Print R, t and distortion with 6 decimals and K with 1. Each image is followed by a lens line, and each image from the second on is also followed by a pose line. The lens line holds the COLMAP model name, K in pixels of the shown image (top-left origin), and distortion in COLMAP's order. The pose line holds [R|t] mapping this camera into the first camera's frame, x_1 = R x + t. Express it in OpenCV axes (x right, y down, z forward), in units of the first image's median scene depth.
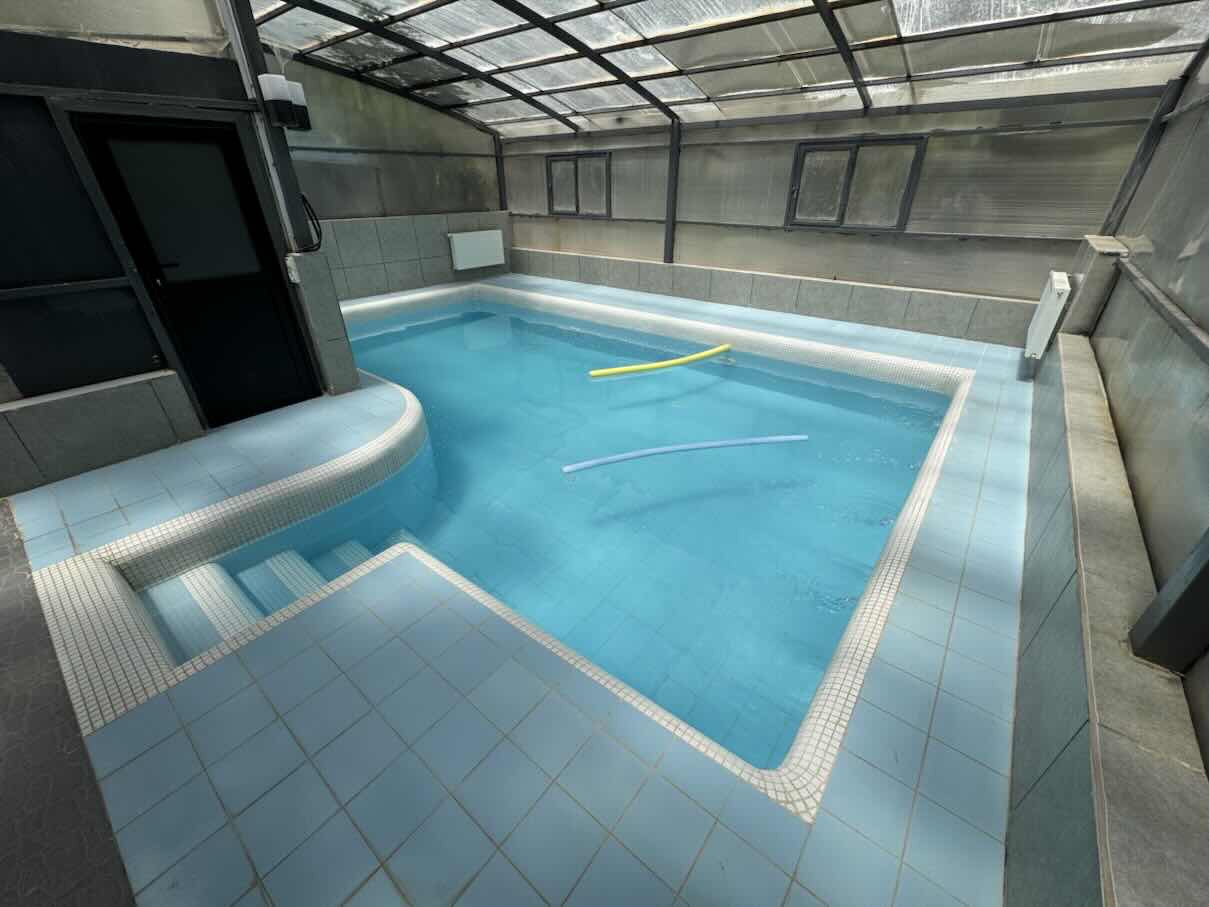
lens RADIAL K [[483.3, 0, 606.0], [0, 483.3, 452.4], [0, 0, 1]] dist [-0.001340, 0.000214]
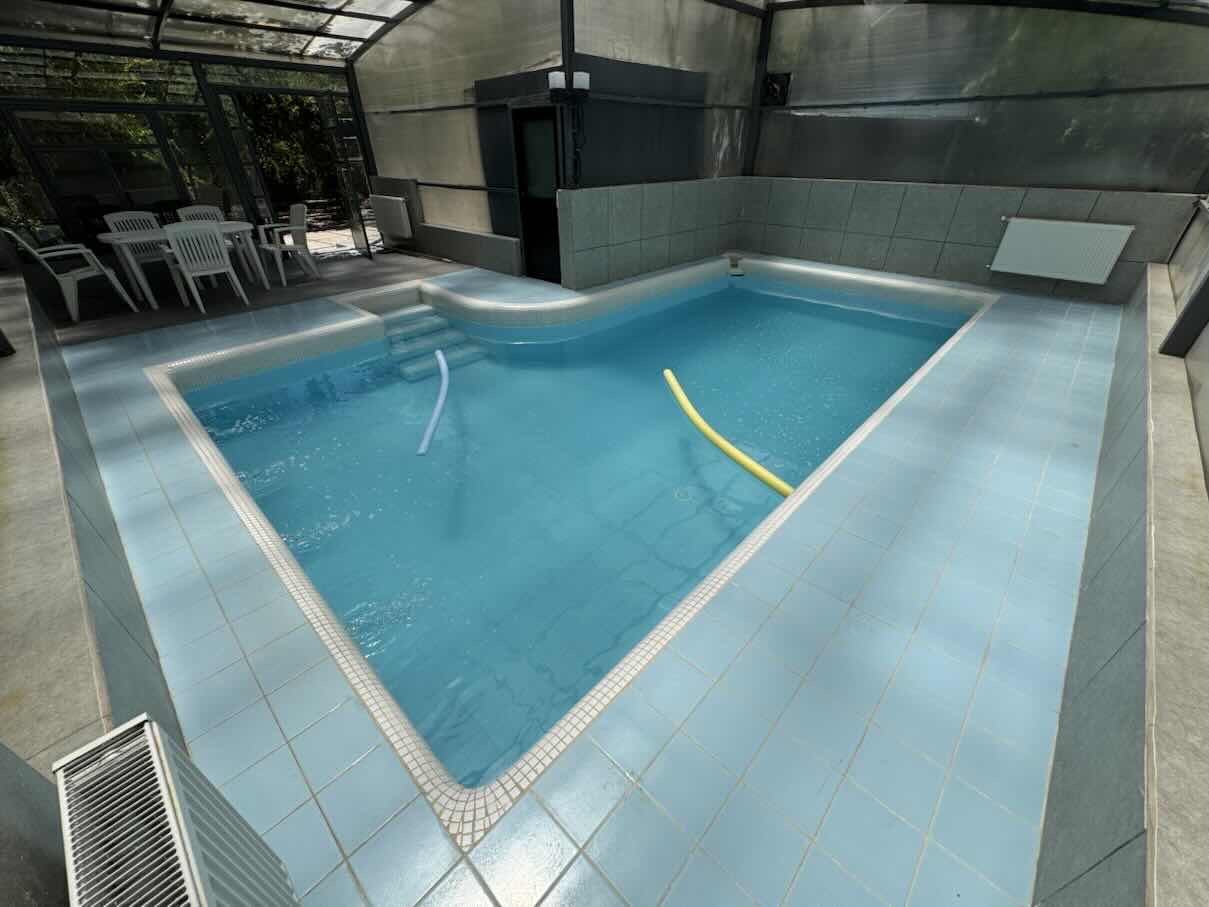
lens RADIAL K [[483.3, 0, 606.0], [0, 483.3, 452.4], [0, 0, 1]] dist [-0.001340, 0.000214]
pose [[-0.087940, 0.542520, -0.835427, 1.111764], [-0.480599, 0.711500, 0.512632, -0.670688], [0.872520, 0.446586, 0.198166, 1.181008]]
